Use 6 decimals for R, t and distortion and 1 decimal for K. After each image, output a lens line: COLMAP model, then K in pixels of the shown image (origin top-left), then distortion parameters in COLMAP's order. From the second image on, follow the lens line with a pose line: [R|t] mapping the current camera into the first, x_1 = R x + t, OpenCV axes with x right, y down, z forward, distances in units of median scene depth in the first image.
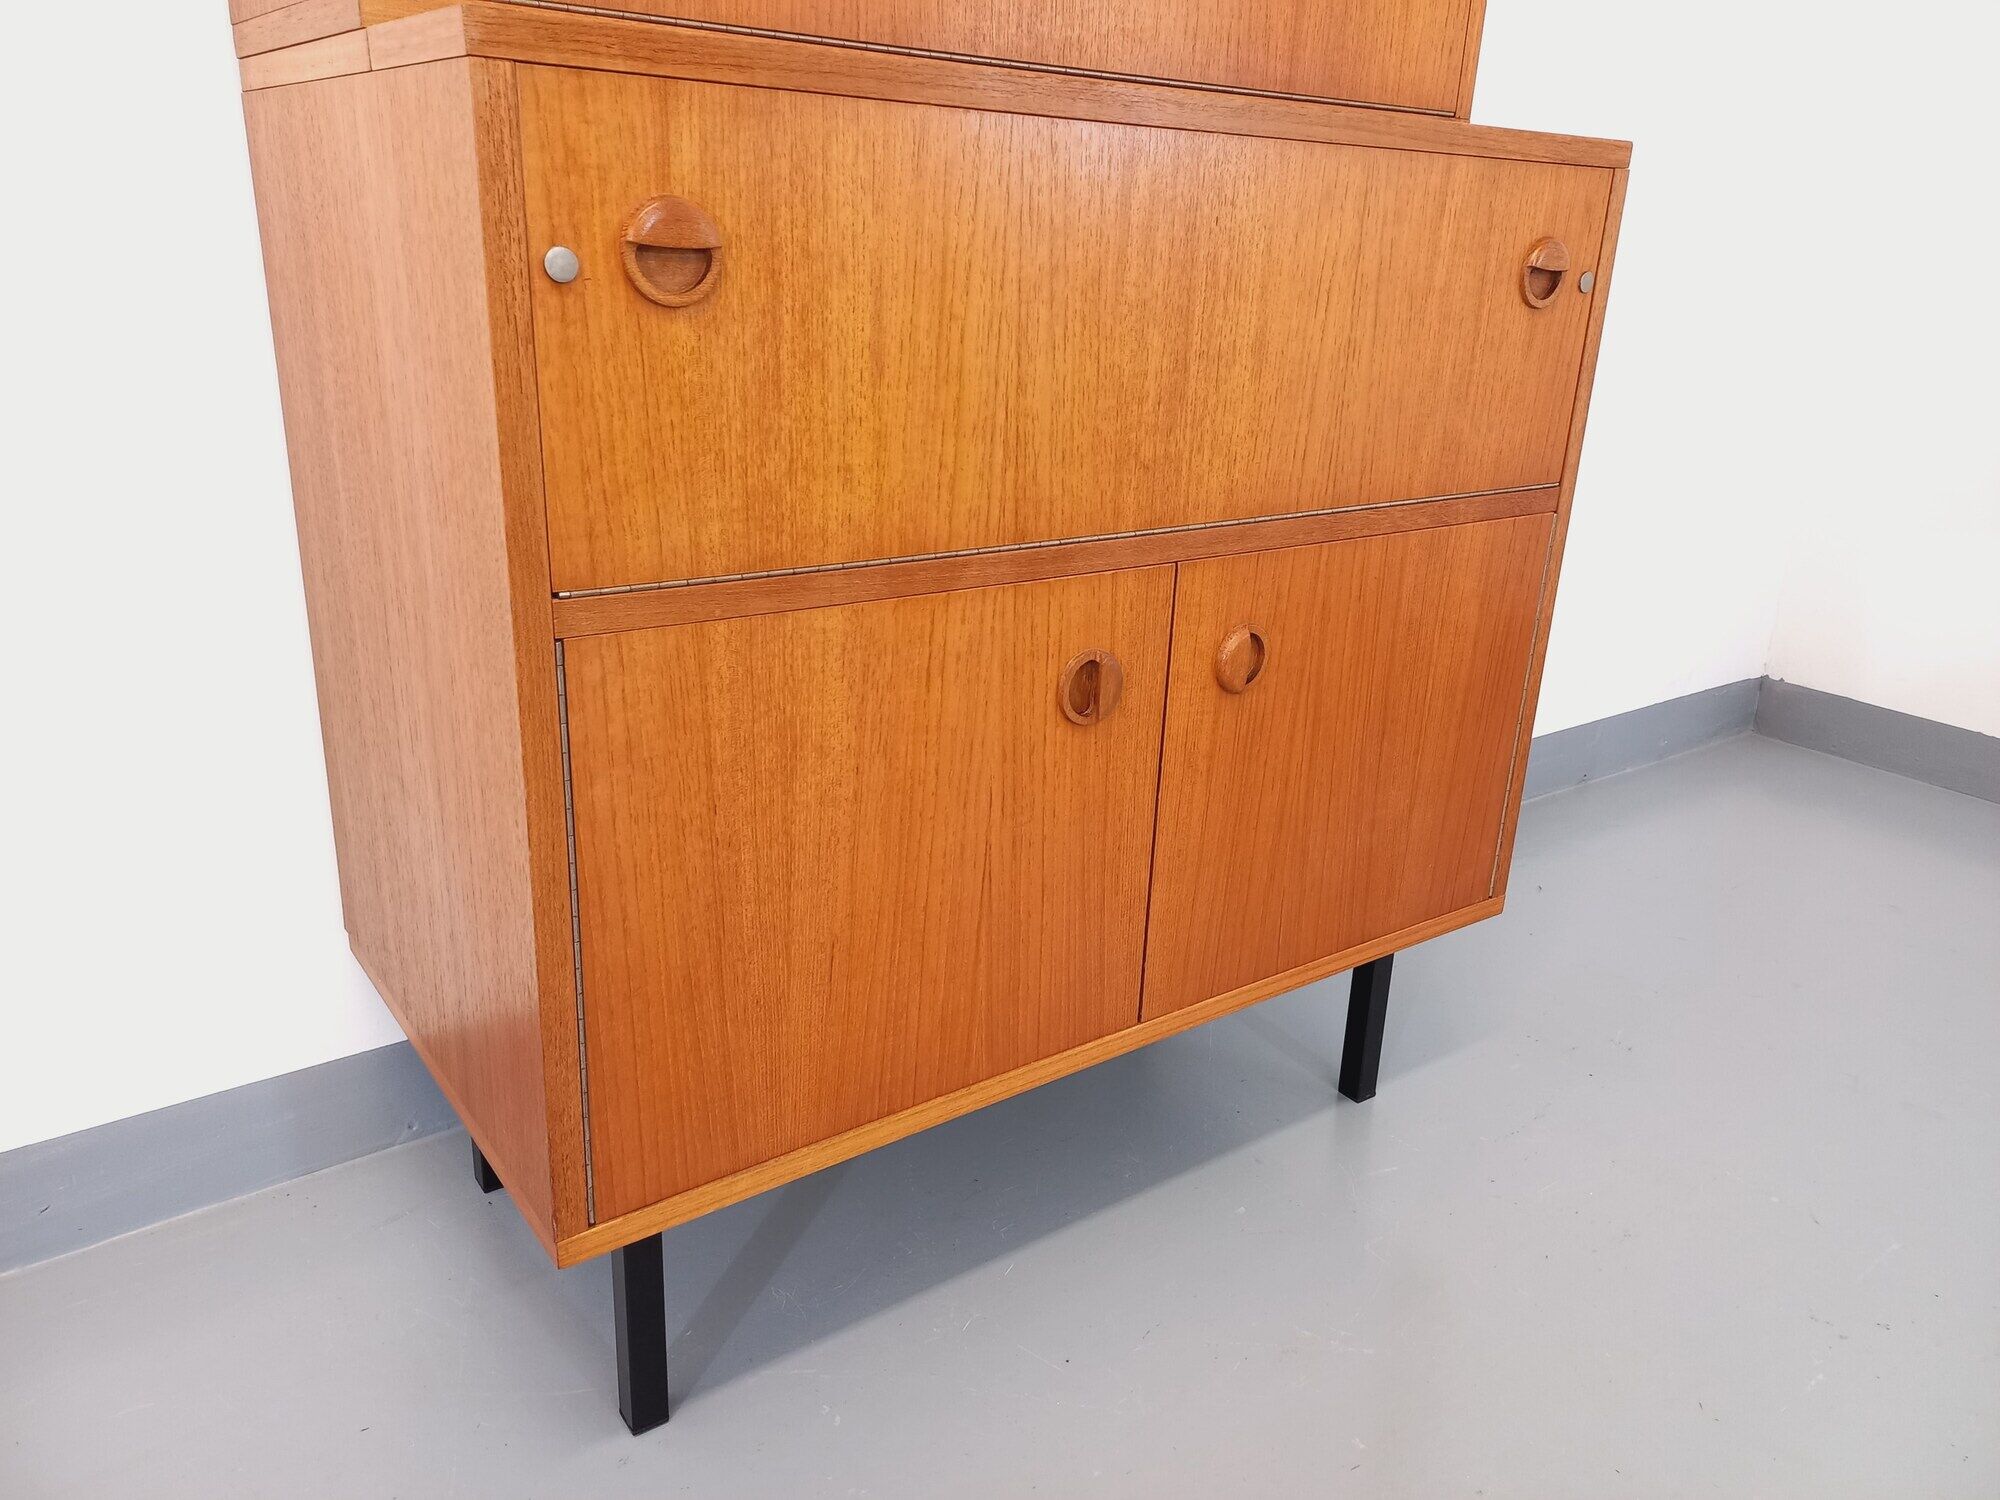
lens RADIAL K [[1468.3, 0, 1032.8], [0, 1468.3, 762.7], [0, 0, 1]] dist [0.074349, -0.079822]
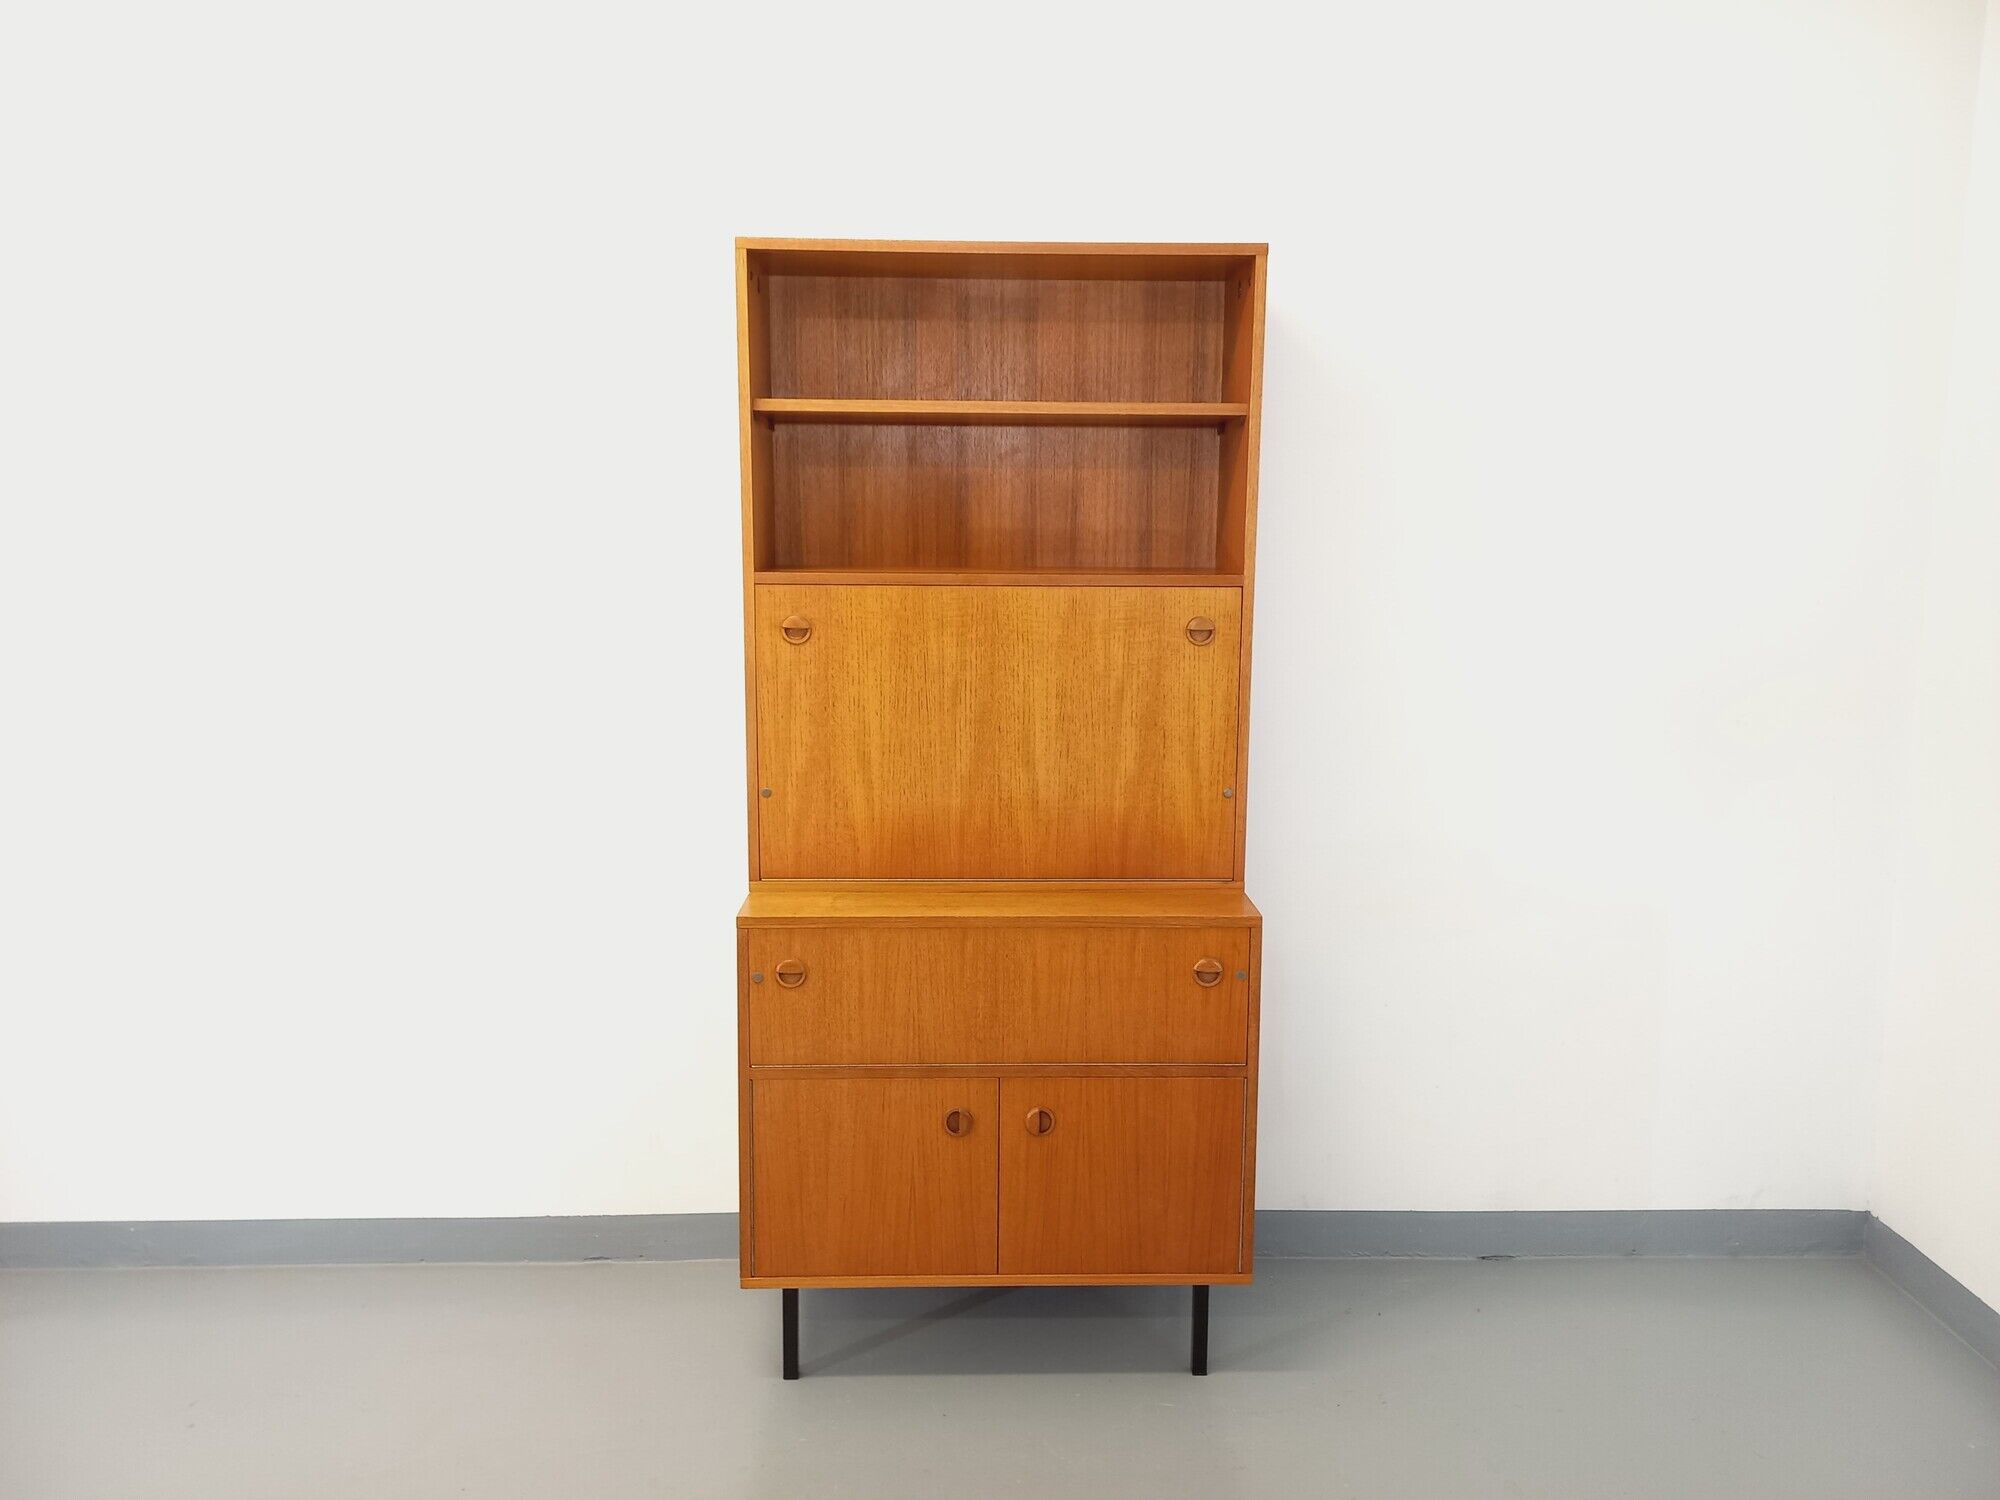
lens RADIAL K [[1468.3, 0, 999.6], [0, 1468.3, 729.8], [0, 0, 1]] dist [0.074349, -0.079822]
pose [[0.814449, 0.047286, -0.578305, 1.684595], [-0.171215, 0.971880, -0.161660, -0.338227], [0.554399, 0.230678, 0.799643, -1.278882]]
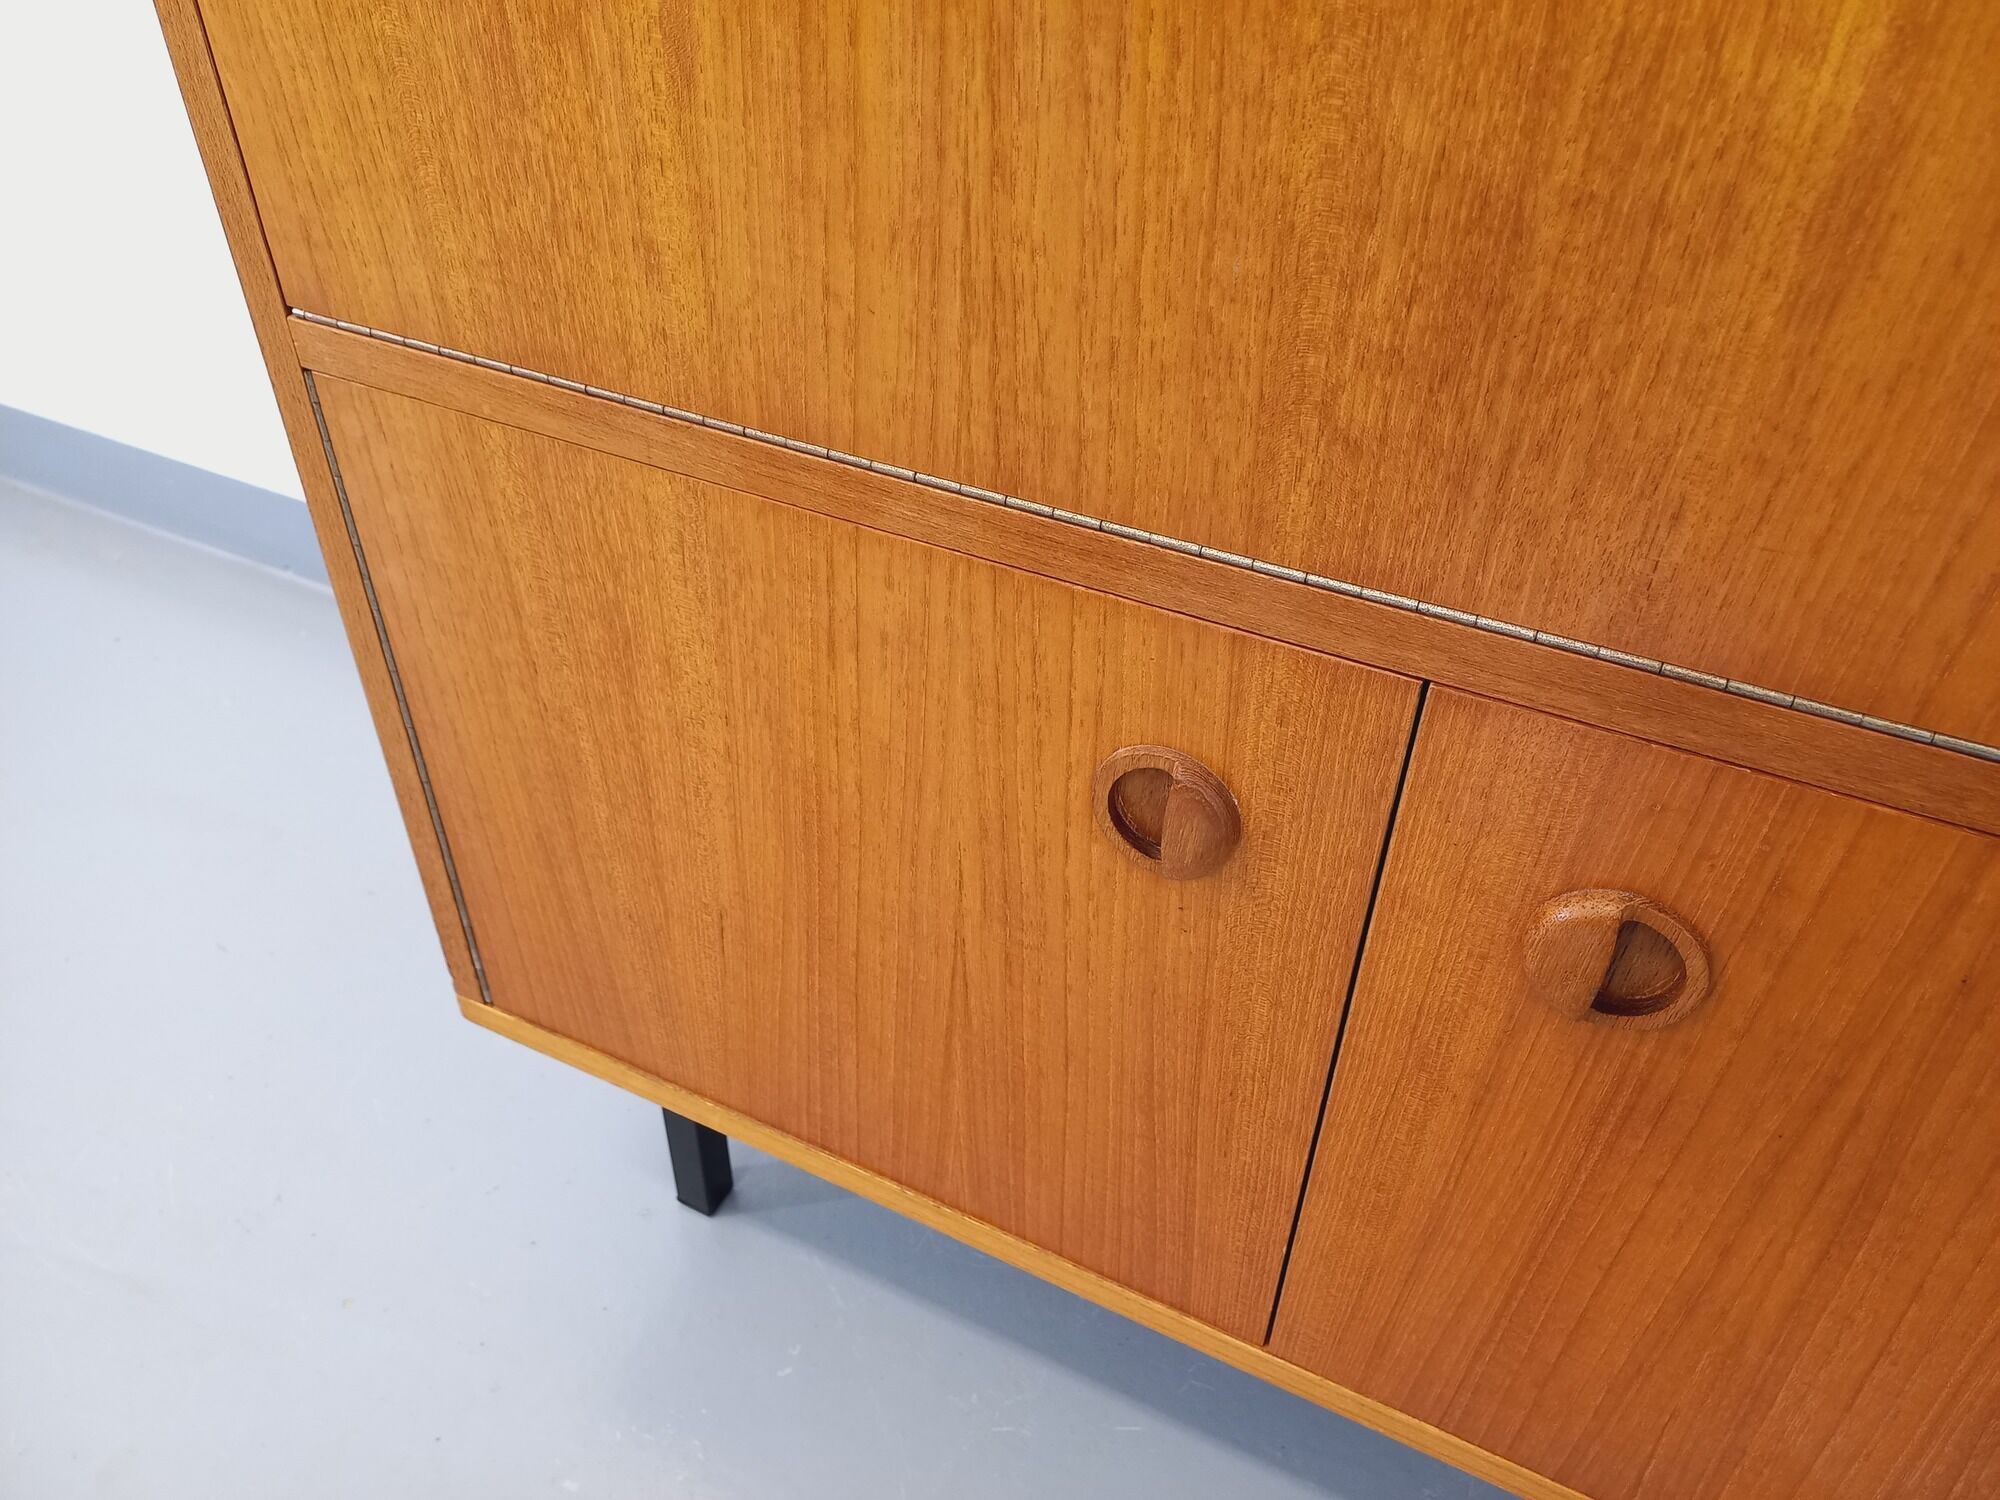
lens RADIAL K [[1468.3, 0, 1006.3], [0, 1468.3, 719.7], [0, 0, 1]] dist [0.074349, -0.079822]
pose [[0.454081, 0.519883, -0.723555, 0.385243], [-0.305922, 0.853711, 0.421413, -0.292322], [0.836793, 0.029996, 0.546698, 0.737610]]
